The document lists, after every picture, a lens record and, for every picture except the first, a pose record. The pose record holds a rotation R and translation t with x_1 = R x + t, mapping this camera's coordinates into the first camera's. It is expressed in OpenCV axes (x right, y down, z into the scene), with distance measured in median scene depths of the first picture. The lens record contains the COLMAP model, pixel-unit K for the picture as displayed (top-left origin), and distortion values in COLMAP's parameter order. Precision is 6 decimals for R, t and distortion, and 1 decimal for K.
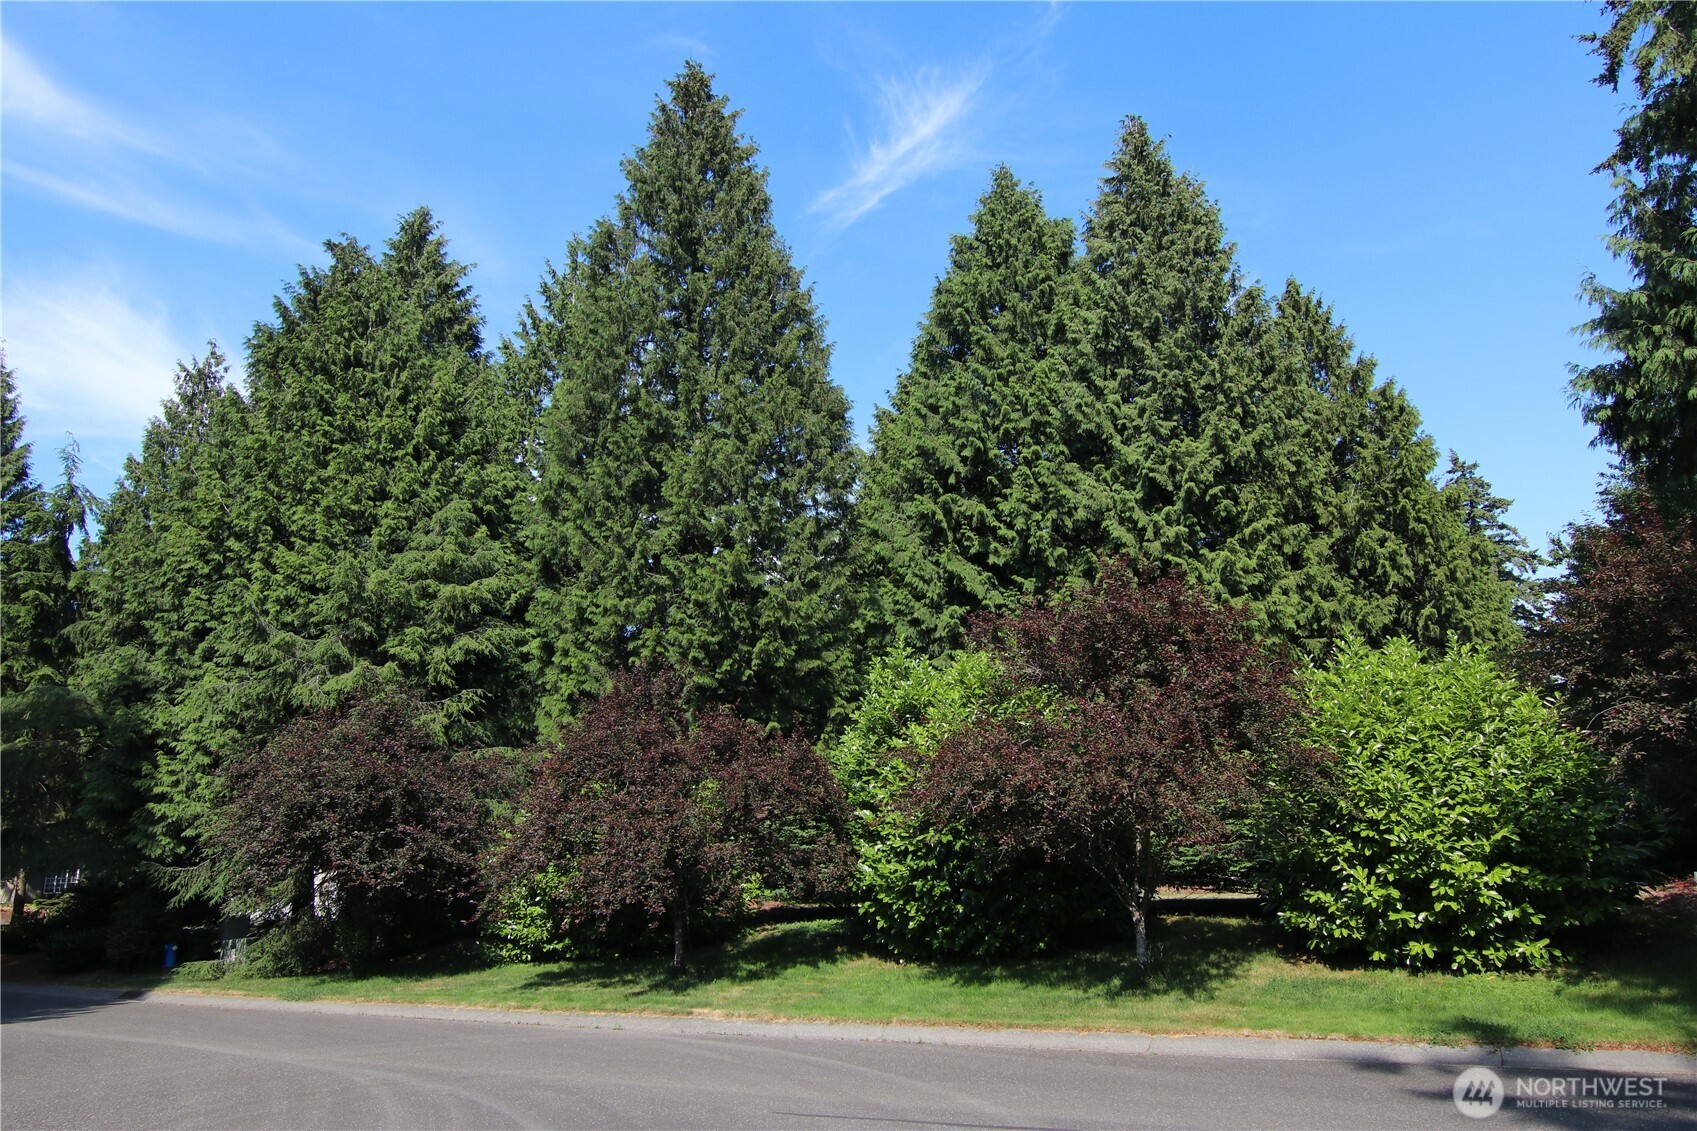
lens RADIAL K [[1029.6, 0, 848.5], [0, 1029.6, 565.5], [0, 0, 1]] dist [-0.002709, -0.022109]
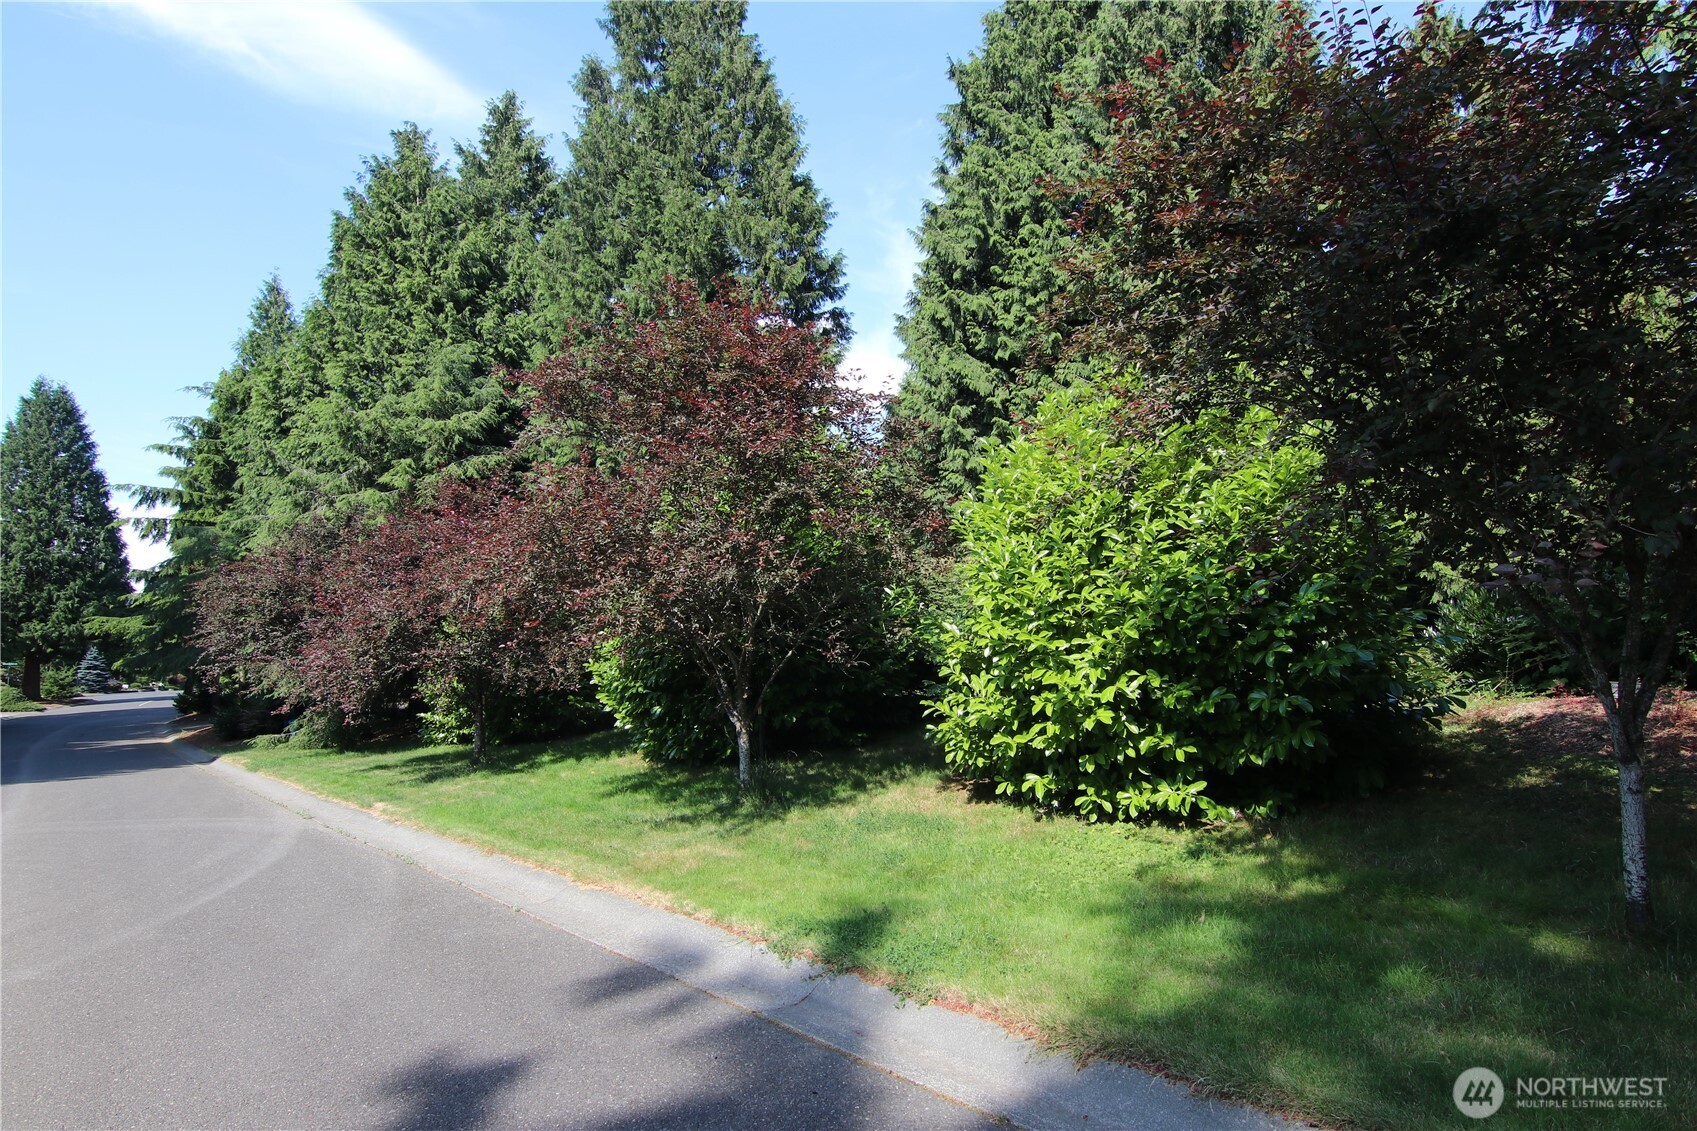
lens RADIAL K [[856.2, 0, 848.5], [0, 856.2, 565.5], [0, 0, 1]] dist [0.000119, -0.021187]
pose [[0.956571, -0.034117, -0.289496, 0.233948], [0.085667, 0.982174, 0.167318, 0.043338], [0.278627, -0.184852, 0.942442, 0.163819]]
